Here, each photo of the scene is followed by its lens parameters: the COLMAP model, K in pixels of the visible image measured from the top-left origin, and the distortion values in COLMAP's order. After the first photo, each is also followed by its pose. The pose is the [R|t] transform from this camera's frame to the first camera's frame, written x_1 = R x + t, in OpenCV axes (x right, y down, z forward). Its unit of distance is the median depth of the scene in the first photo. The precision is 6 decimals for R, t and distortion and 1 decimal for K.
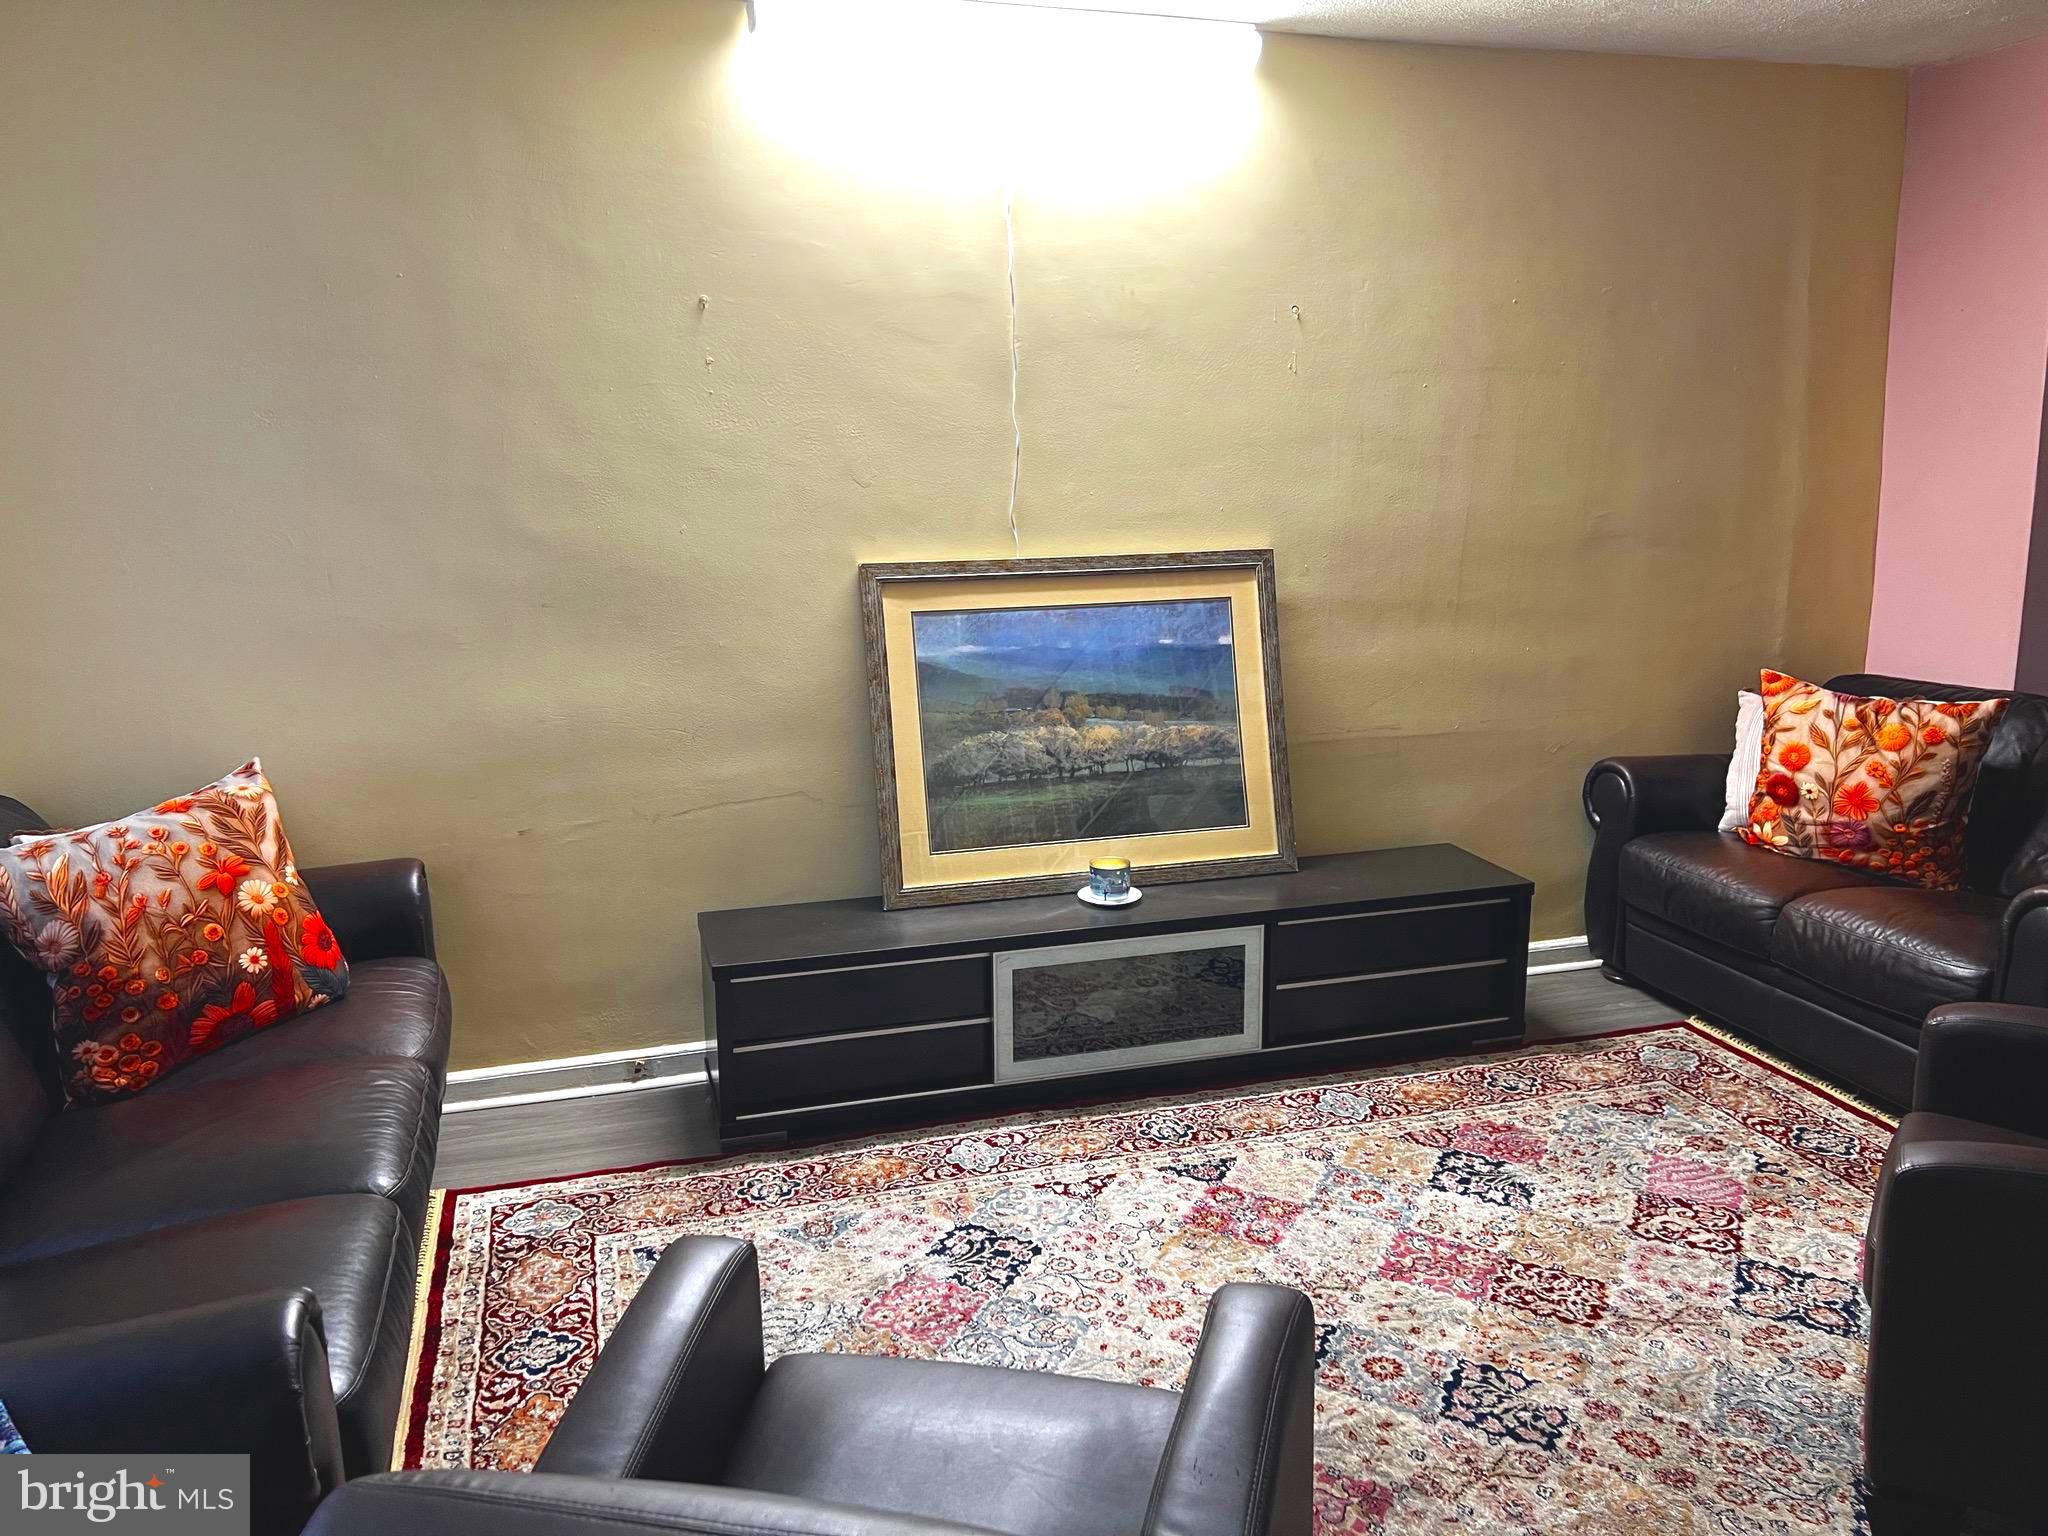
lens RADIAL K [[1591.3, 0, 1029.5], [0, 1591.3, 755.4], [0, 0, 1]] dist [0.108452, -0.094530]
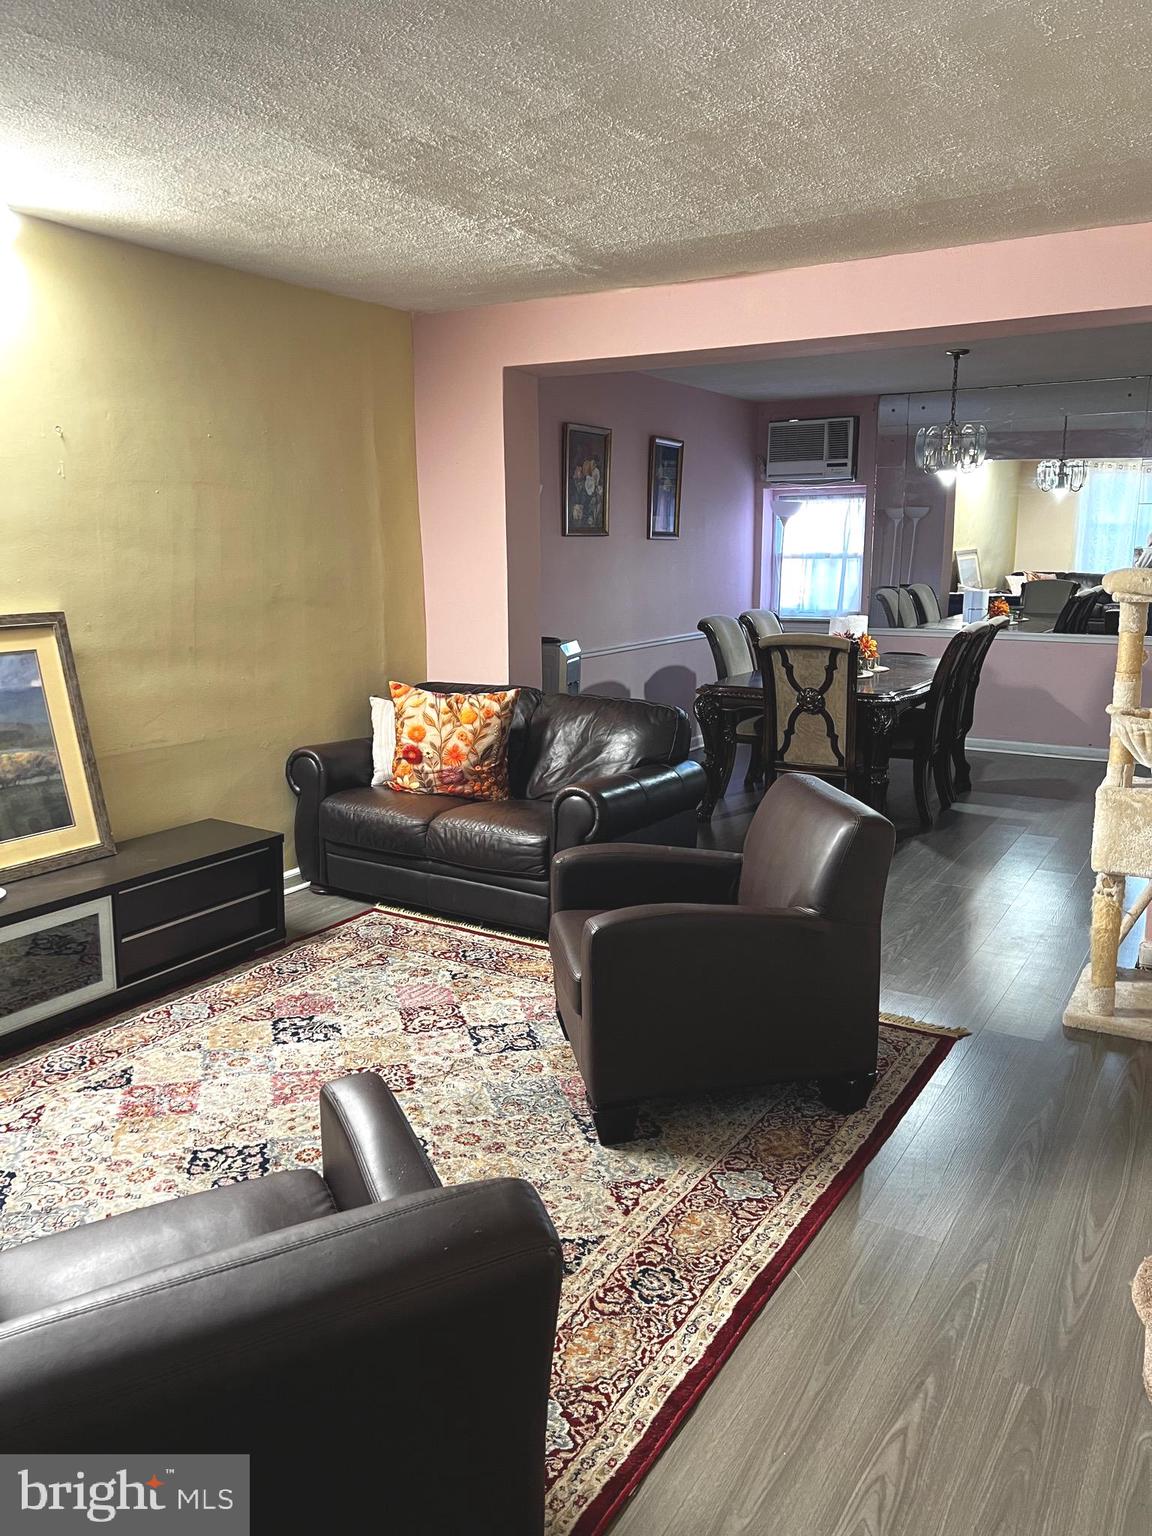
lens RADIAL K [[1193.4, 0, 576.0], [0, 1193.4, 768.0], [0, 0, 1]] dist [0.108452, -0.094530]
pose [[0.749010, -0.113194, 0.652818, -0.208530], [0.114958, 0.992556, 0.040205, 0.005702], [-0.652509, 0.044932, 0.756447, -0.015549]]
